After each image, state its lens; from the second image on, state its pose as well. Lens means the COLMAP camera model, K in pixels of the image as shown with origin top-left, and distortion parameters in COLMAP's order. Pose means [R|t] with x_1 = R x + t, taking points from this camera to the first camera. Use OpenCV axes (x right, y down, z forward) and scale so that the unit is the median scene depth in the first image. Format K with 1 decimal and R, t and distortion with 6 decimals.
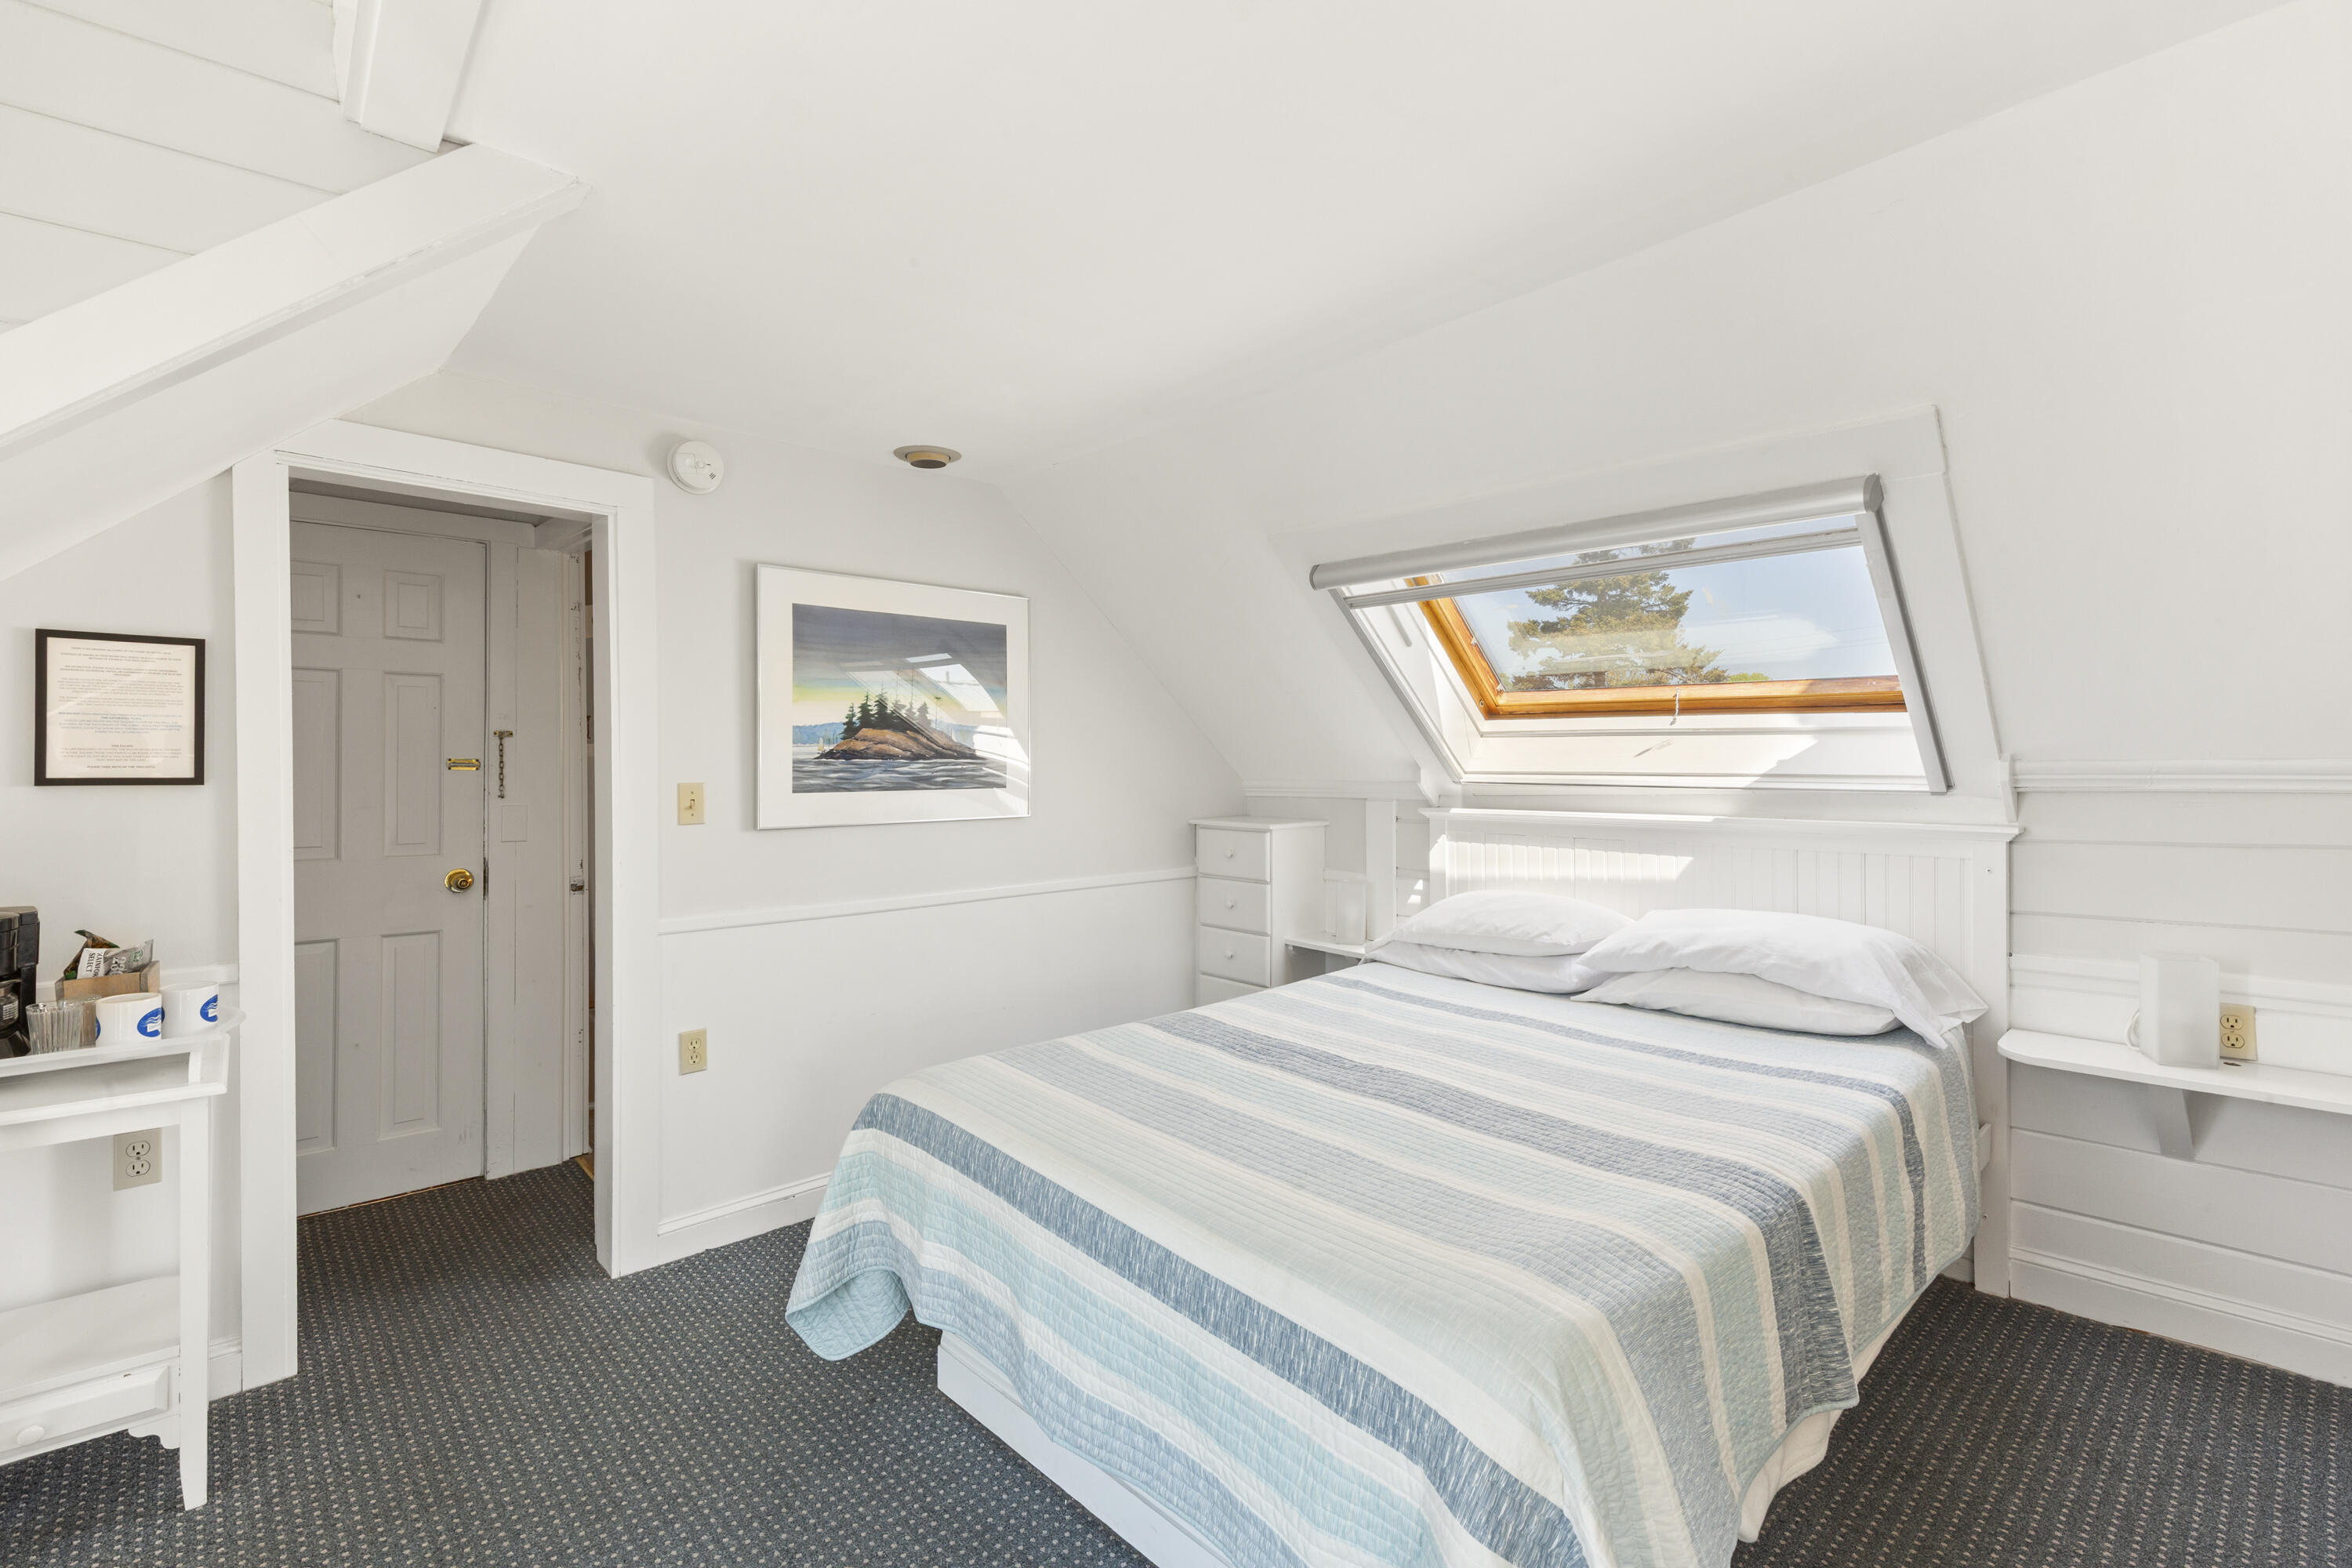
lens RADIAL K [[1082.5, 0, 1208.1], [0, 1082.5, 776.5], [0, 0, 1]] dist [0.004293, 0.000002]
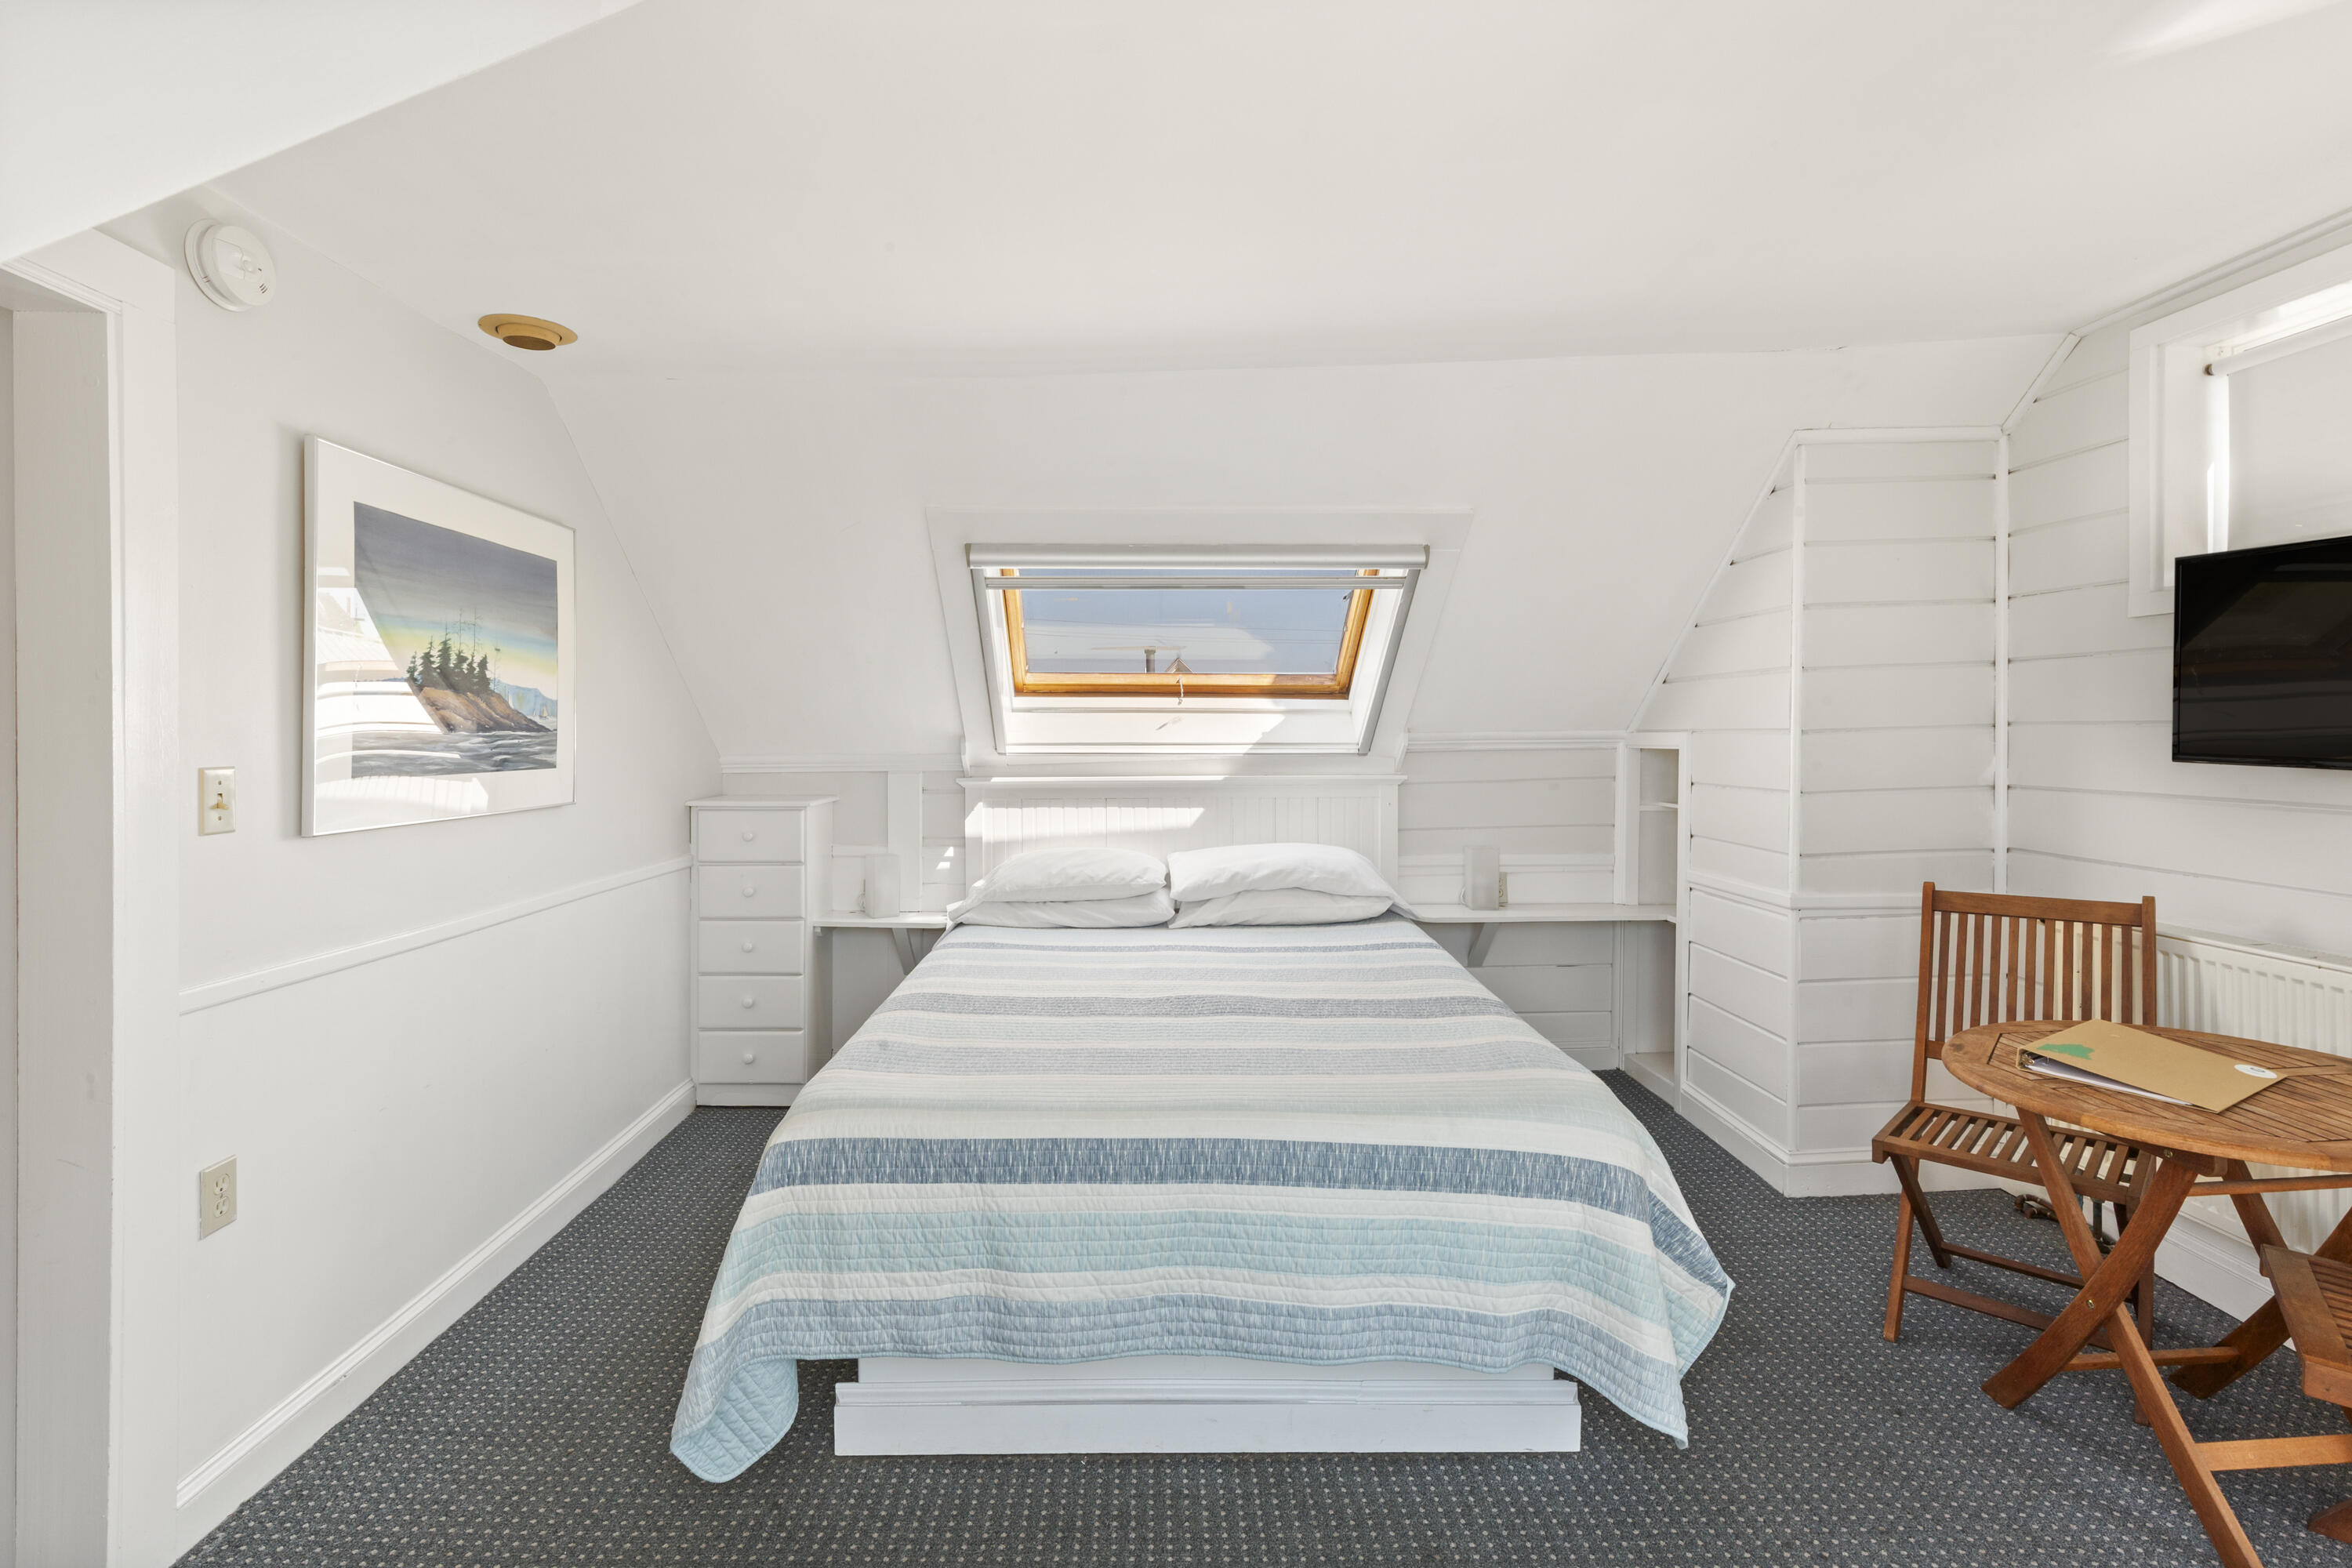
lens RADIAL K [[1063.0, 0, 1170.3], [0, 1063.0, 748.2], [0, 0, 1]] dist [-0.002927, -0.000440]
pose [[0.683196, -0.009962, 0.730167, -0.507031], [0.013755, 0.999905, 0.000771, 0.002033], [-0.730106, 0.009517, 0.683268, 0.165872]]
